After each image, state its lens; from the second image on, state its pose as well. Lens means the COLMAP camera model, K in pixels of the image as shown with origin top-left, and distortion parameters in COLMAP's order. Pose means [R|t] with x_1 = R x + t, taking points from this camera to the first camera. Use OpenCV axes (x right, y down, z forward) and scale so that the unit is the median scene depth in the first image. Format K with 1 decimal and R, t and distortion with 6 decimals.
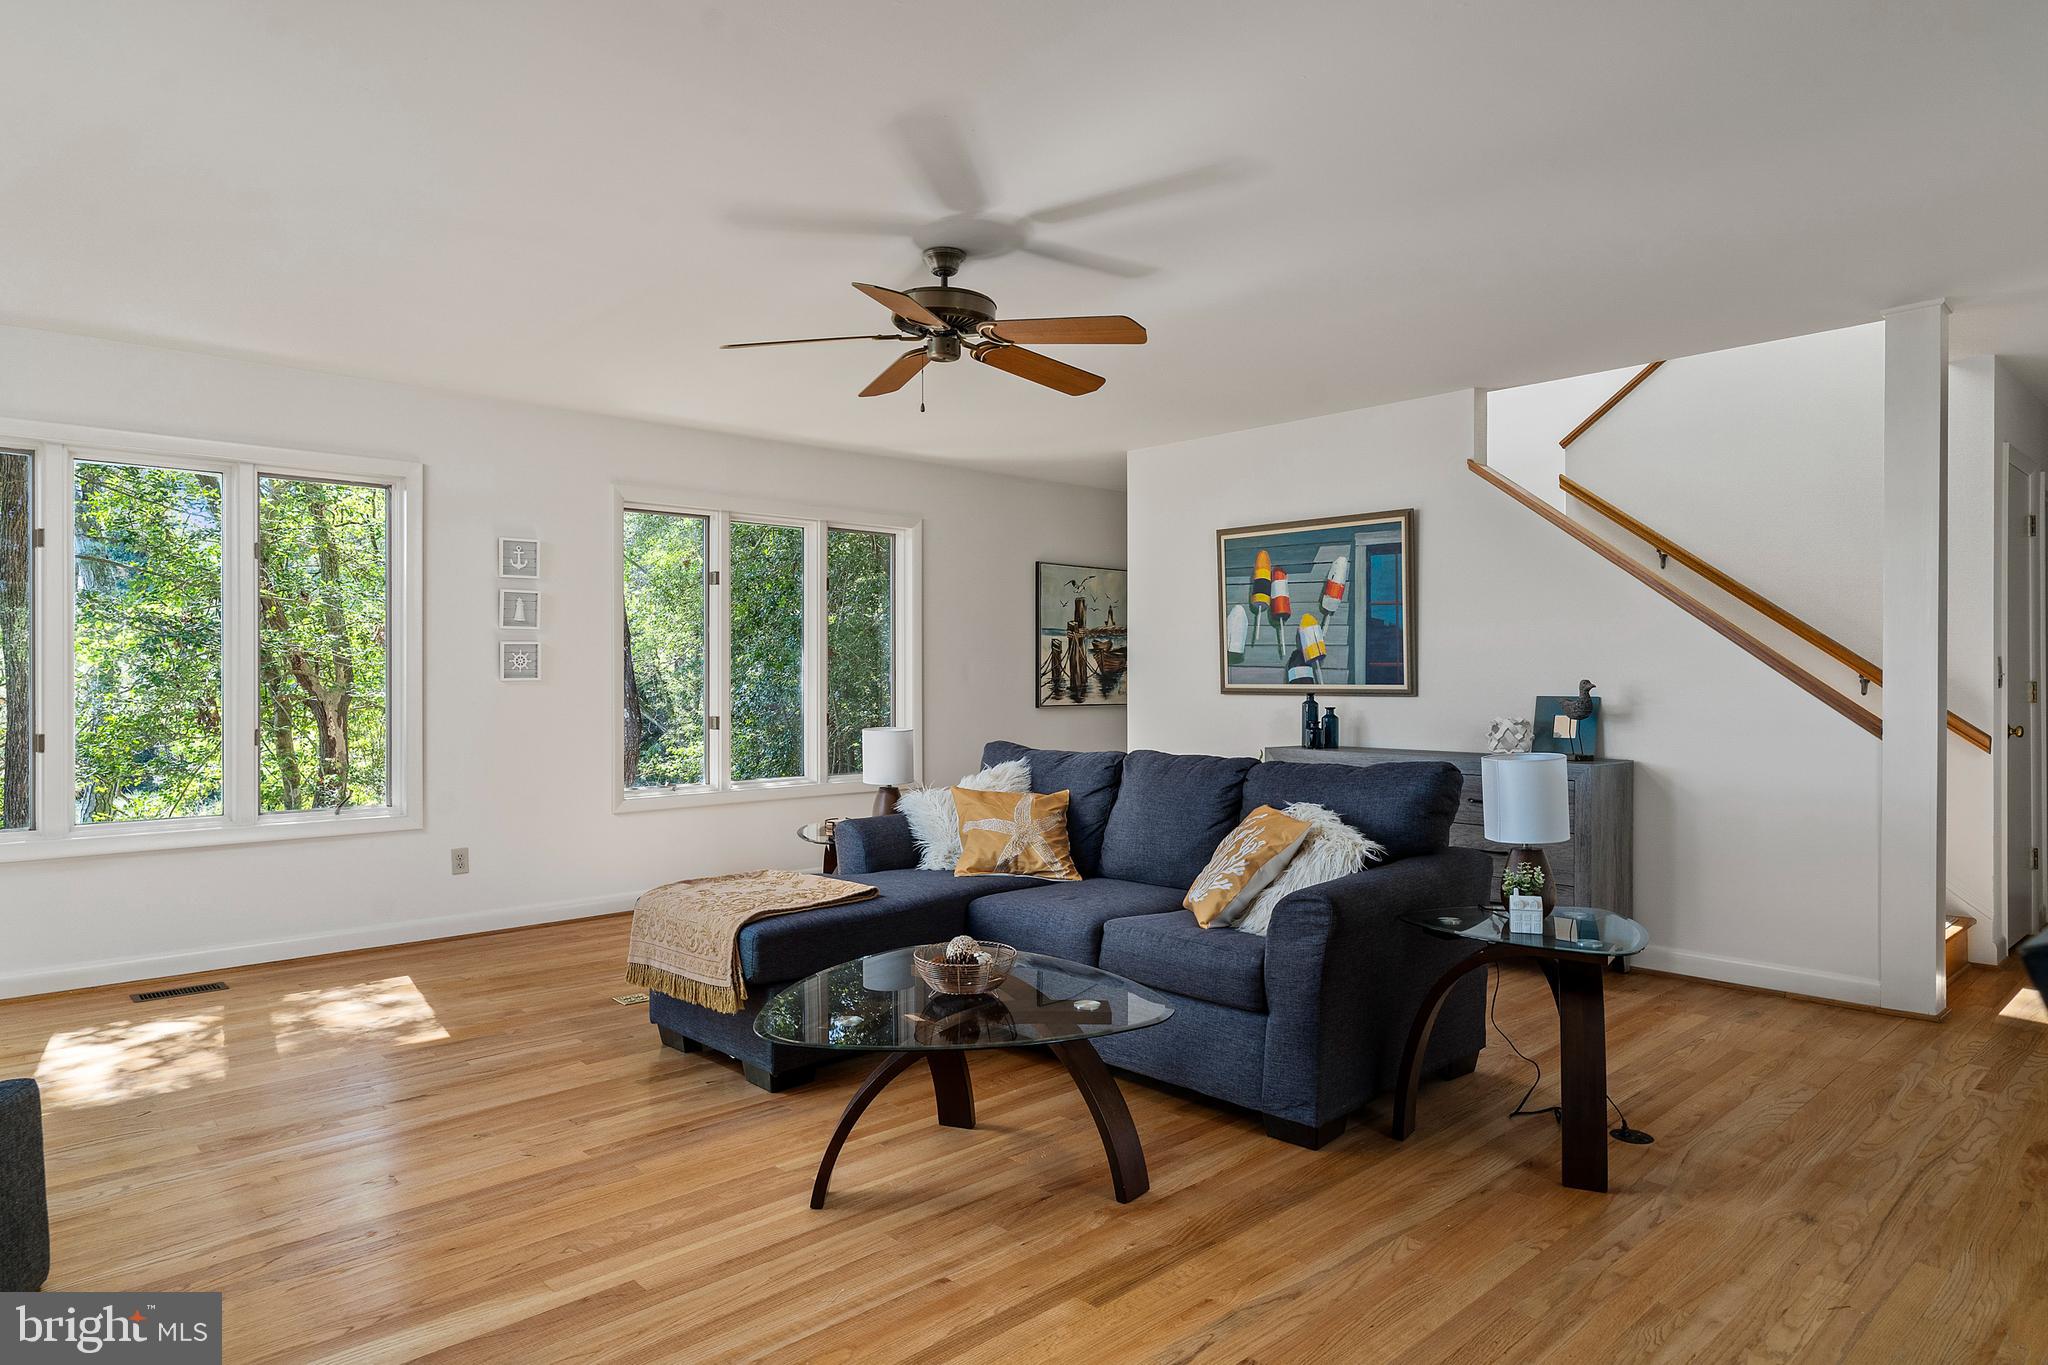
lens RADIAL K [[1202.7, 0, 1008.7], [0, 1202.7, 678.4], [0, 0, 1]] dist [0.001822, 0.001281]
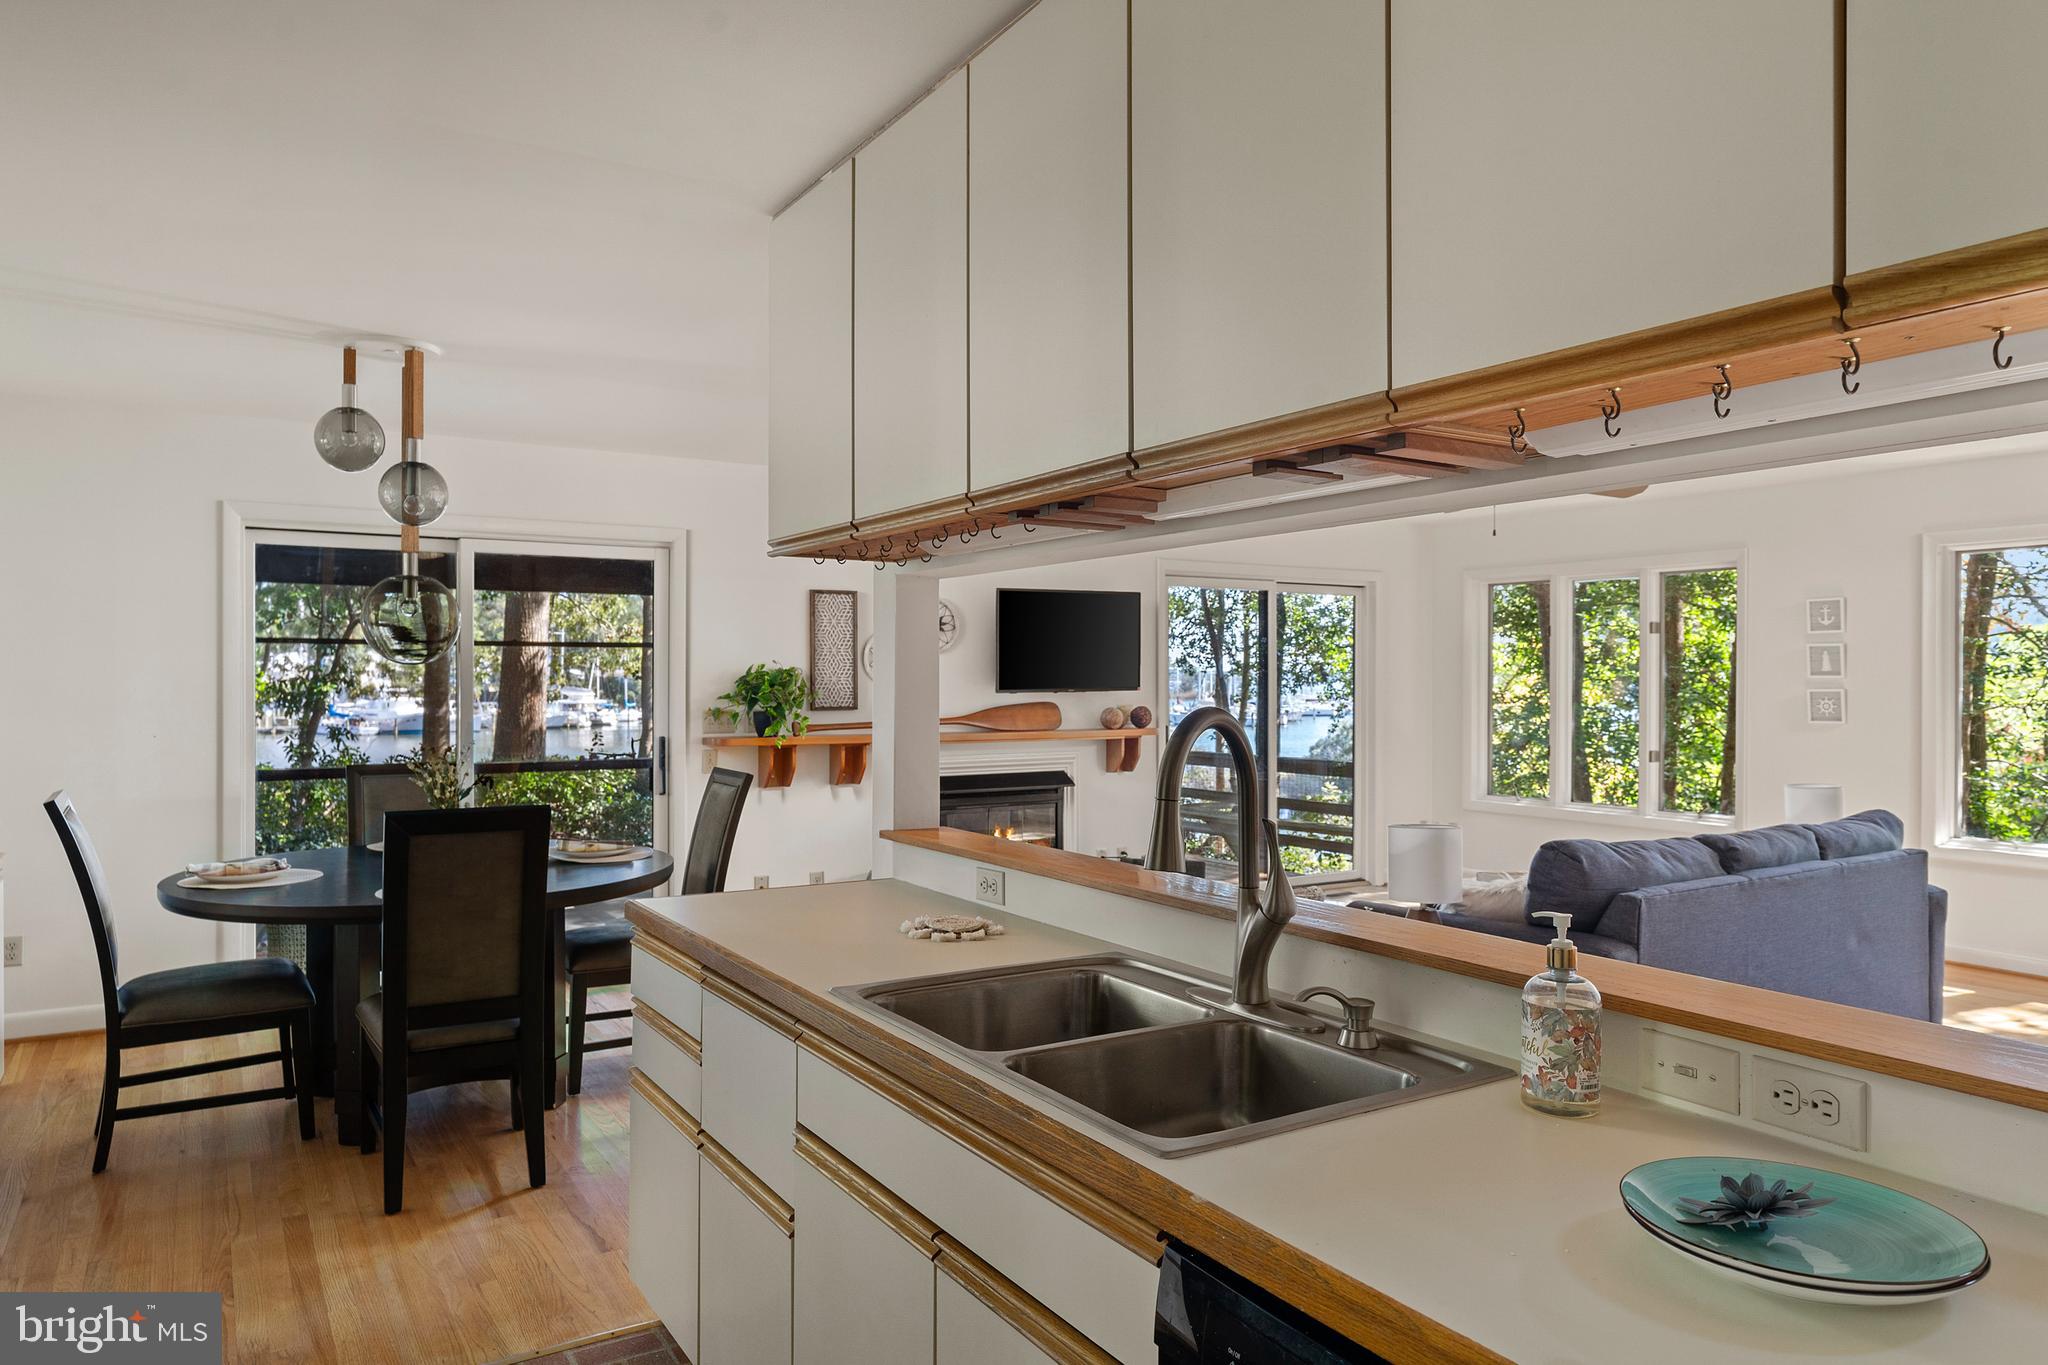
lens RADIAL K [[1334.2, 0, 1024.0], [0, 1334.2, 682.5], [0, 0, 1]] dist [0.001141, -0.000050]
pose [[-0.176771, 0.006144, -0.984233, 0.926036], [-0.004833, 0.999963, 0.007110, -0.040642], [0.984240, 0.006014, -0.176734, 0.463005]]
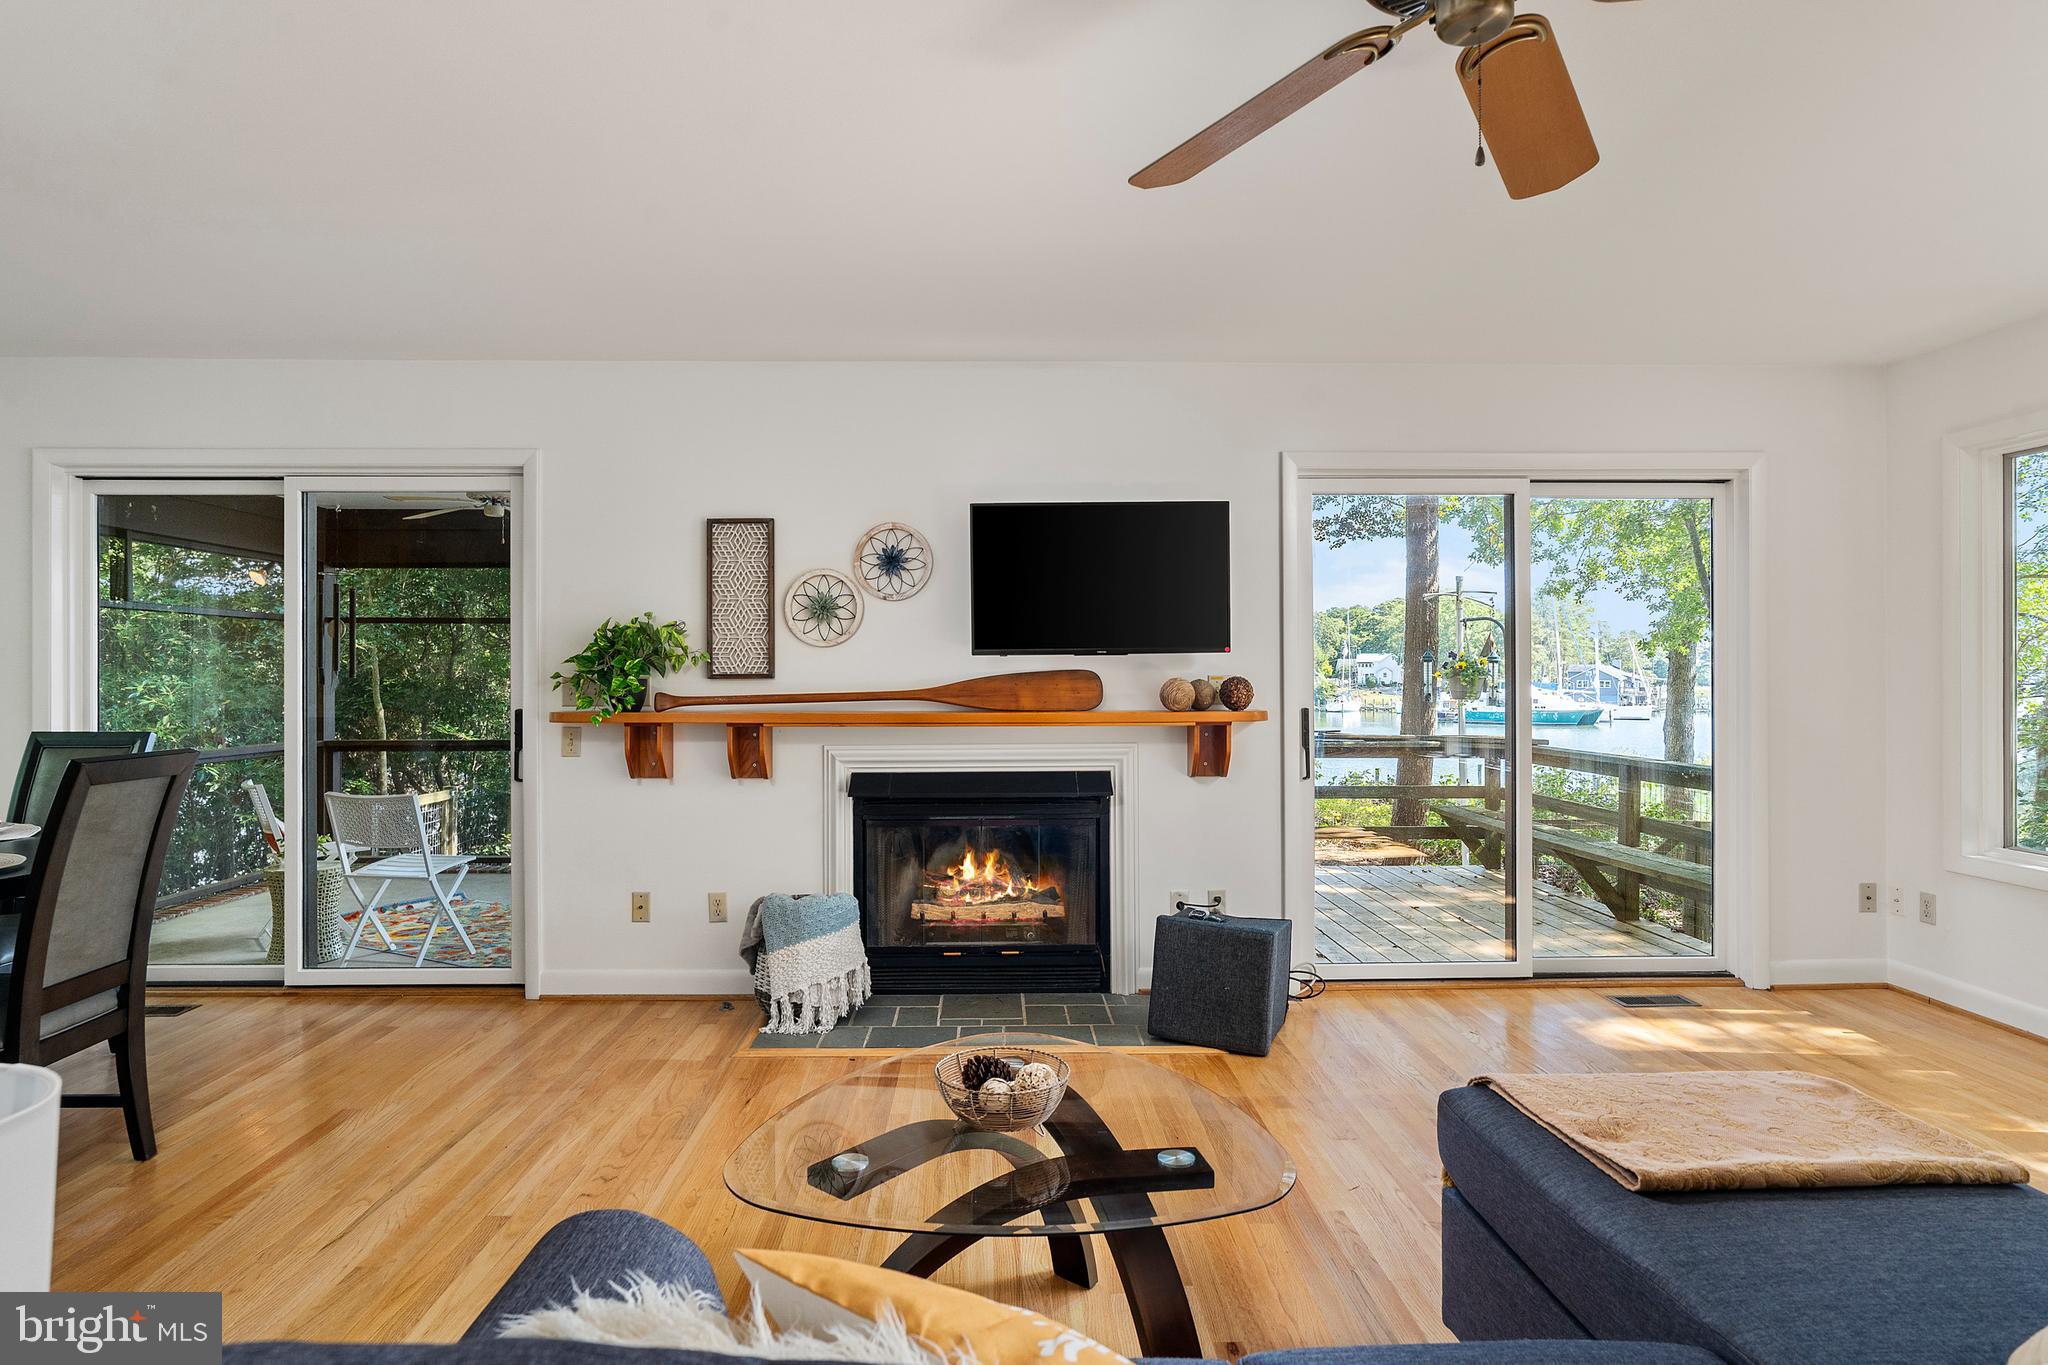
lens RADIAL K [[1097.4, 0, 1017.2], [0, 1097.4, 678.0], [0, 0, 1]] dist [-0.002892, -0.000888]
pose [[-0.656089, 0.003813, -0.754673, 0.226123], [-0.000626, 0.999984, 0.005597, -0.011510], [0.754683, 0.004144, -0.656077, 0.702841]]
